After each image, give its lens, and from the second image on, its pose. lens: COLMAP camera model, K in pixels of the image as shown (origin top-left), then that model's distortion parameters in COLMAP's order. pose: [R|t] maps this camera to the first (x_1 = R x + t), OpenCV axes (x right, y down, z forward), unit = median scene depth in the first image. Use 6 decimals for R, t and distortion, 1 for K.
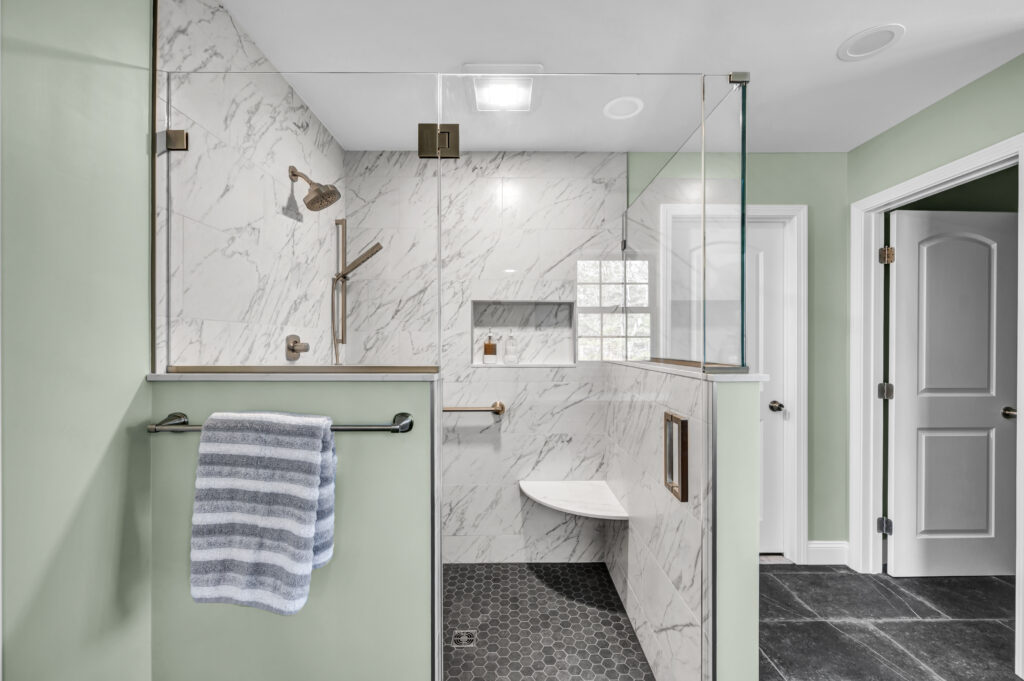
lens RADIAL K [[413.3, 0, 512.7], [0, 413.3, 343.1], [0, 0, 1]] dist [0.000087, -0.000001]
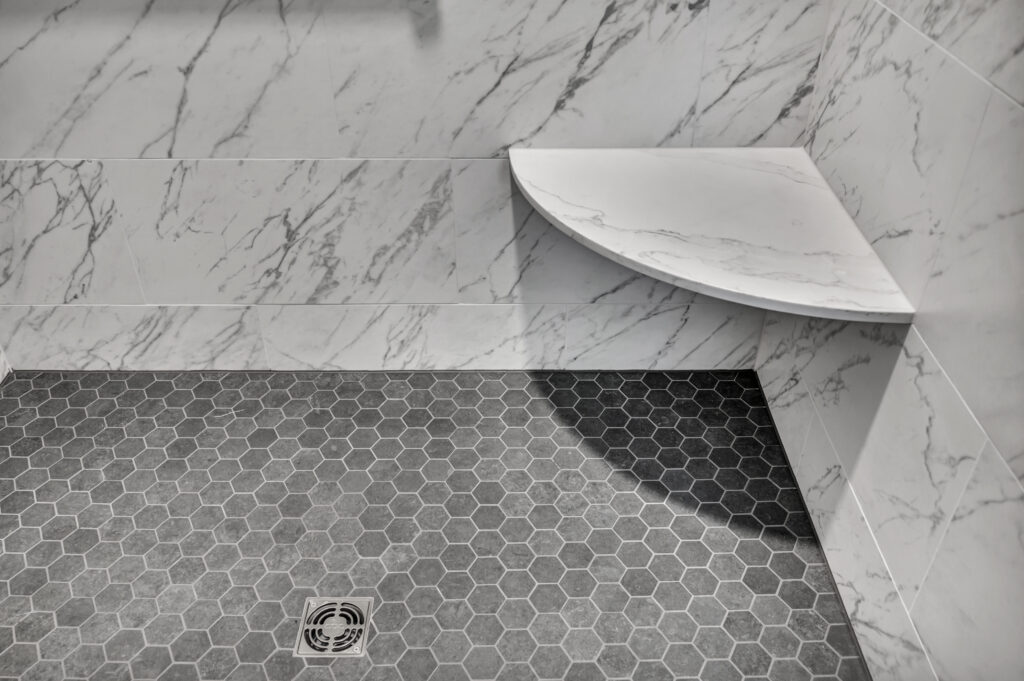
lens RADIAL K [[829.4, 0, 512.8], [0, 829.4, 340.1], [0, 0, 1]] dist [-0.001000, 0.001116]
pose [[0.999977, 0.003842, -0.005605, 0.023829], [0.000224, 0.805728, 0.592286, 0.102021], [0.006791, -0.592273, 0.805708, 0.473359]]
